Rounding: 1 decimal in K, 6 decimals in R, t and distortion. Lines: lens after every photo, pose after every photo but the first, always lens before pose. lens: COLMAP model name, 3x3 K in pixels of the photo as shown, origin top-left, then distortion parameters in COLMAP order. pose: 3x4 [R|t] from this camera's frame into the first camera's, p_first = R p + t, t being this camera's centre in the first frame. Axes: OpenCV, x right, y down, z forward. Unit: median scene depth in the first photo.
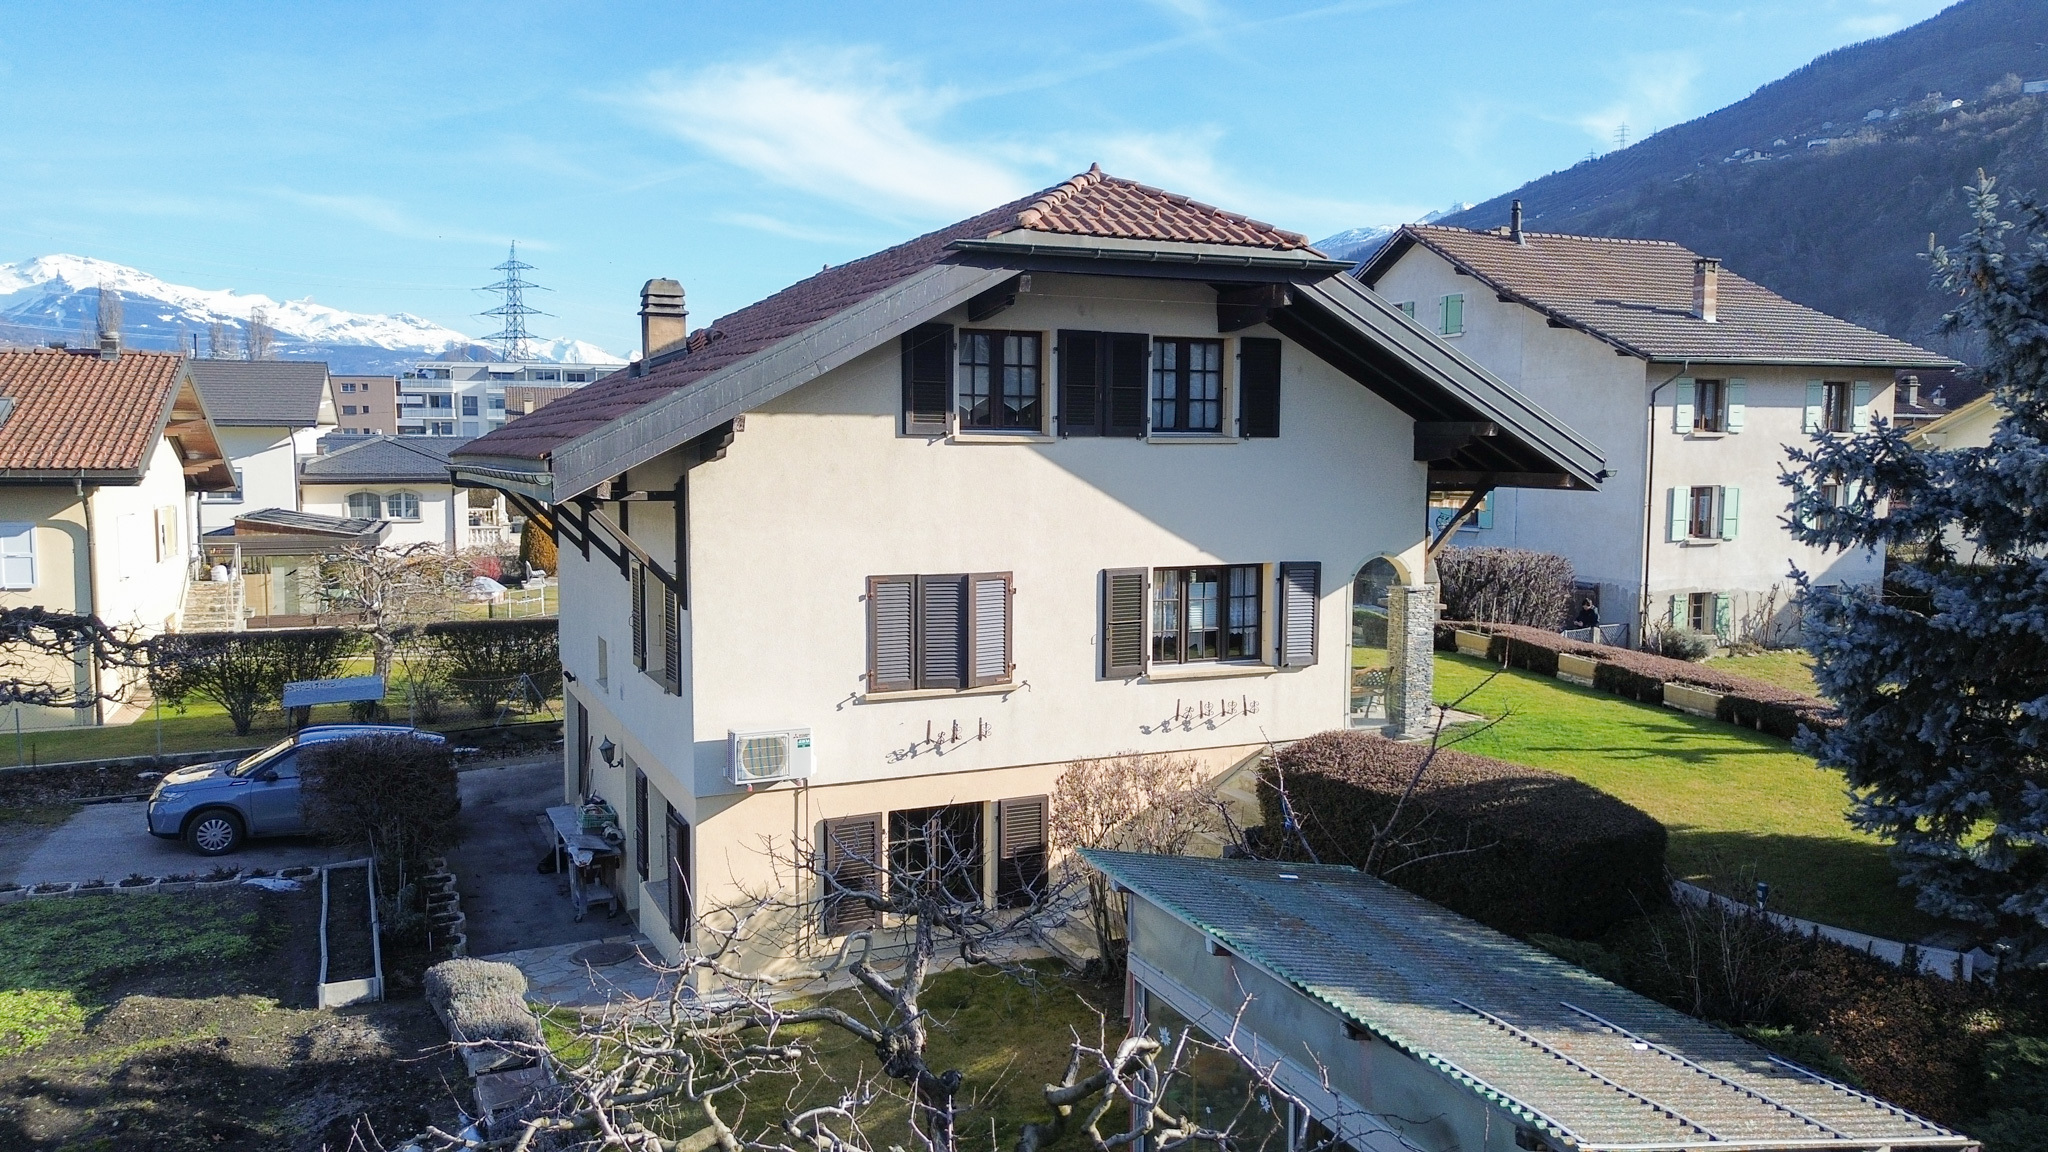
lens RADIAL K [[1458.3, 0, 1014.6], [0, 1458.3, 580.0], [0, 0, 1]] dist [0.072146, -0.069899]
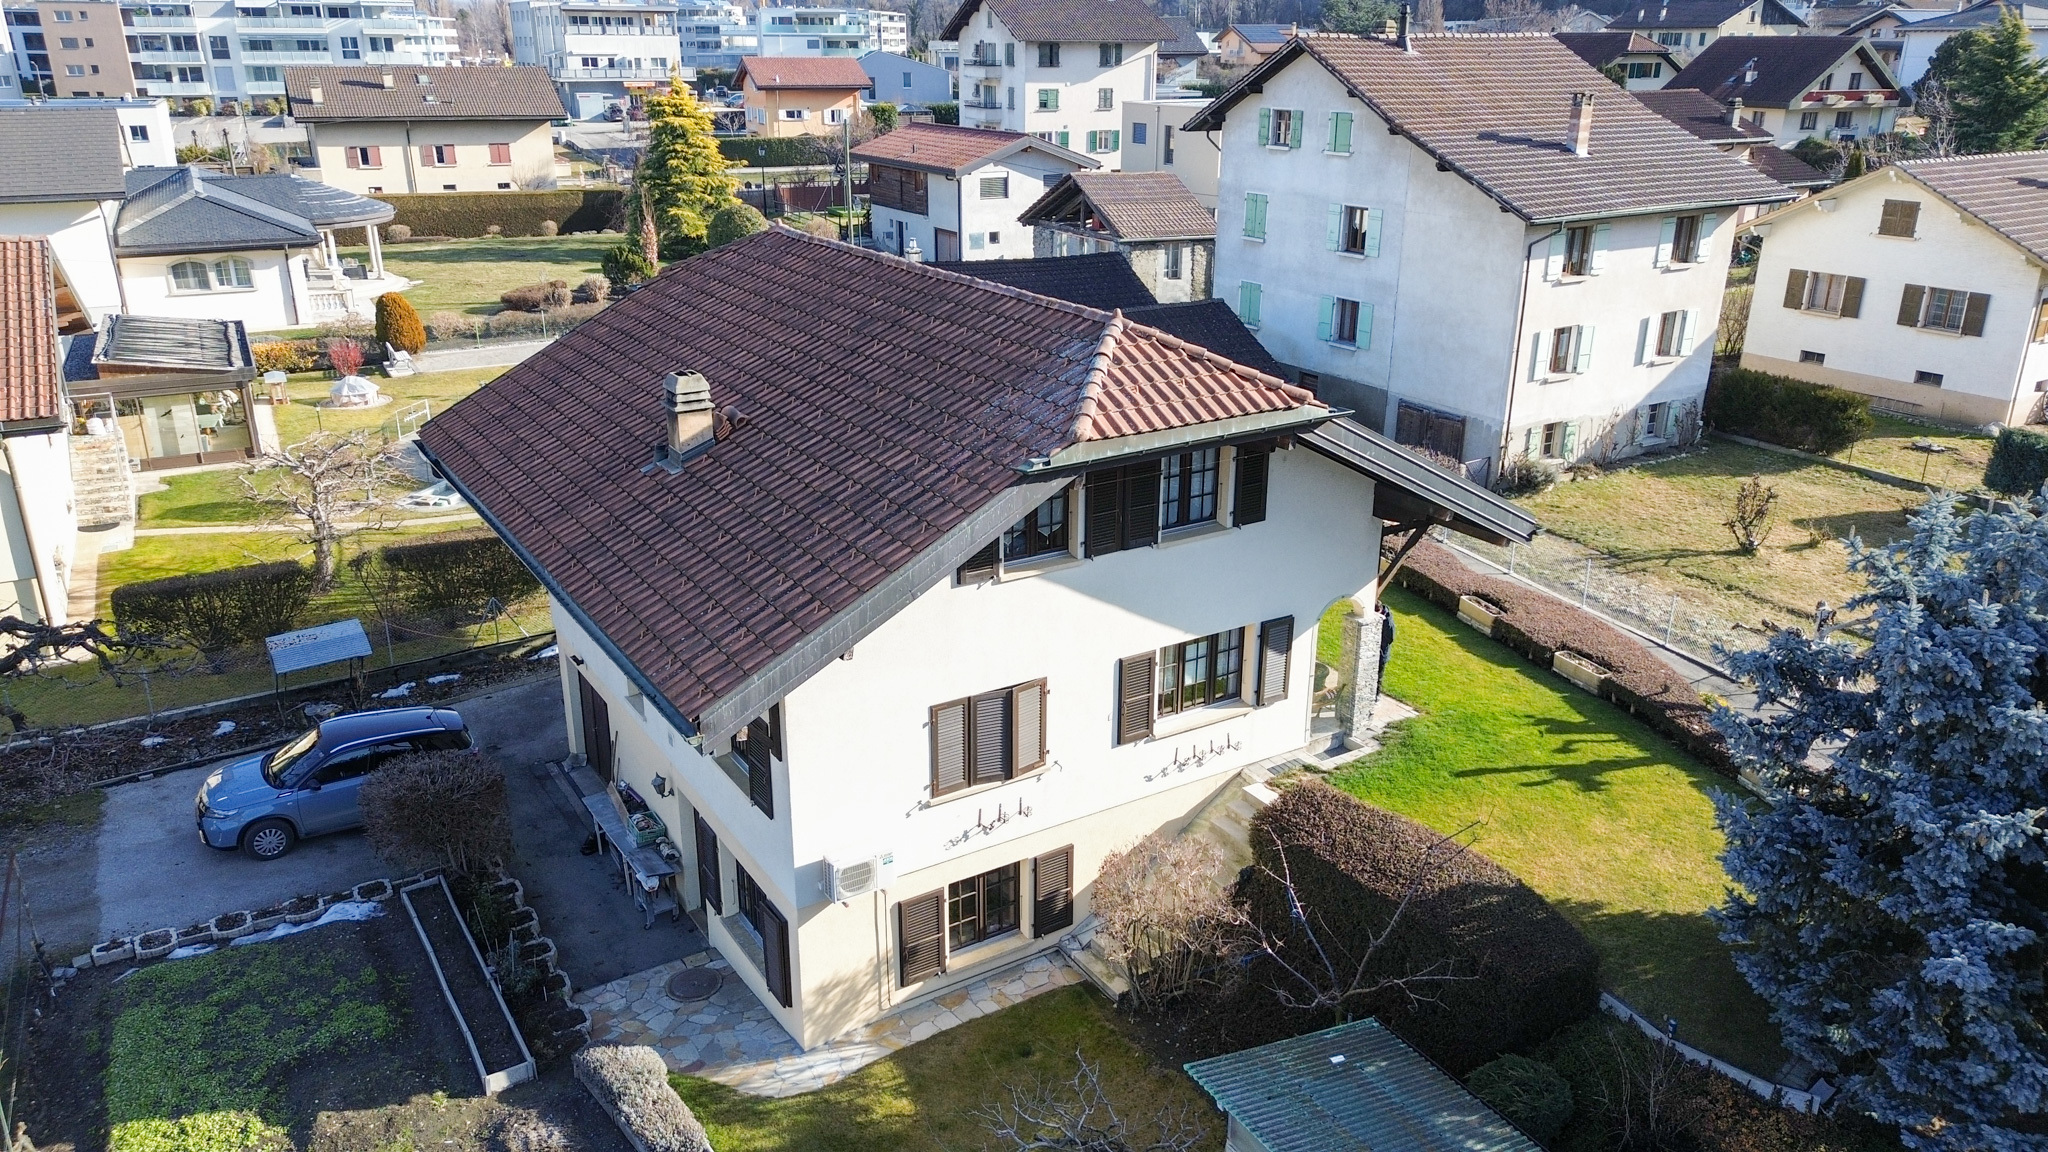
lens RADIAL K [[1458.3, 0, 1014.6], [0, 1458.3, 580.0], [0, 0, 1]] dist [0.072146, -0.069899]
pose [[0.991407, -0.048691, 0.121412, -0.151994], [0.014661, 0.963656, 0.266744, -0.361476], [-0.129987, -0.262672, 0.956089, -0.065577]]
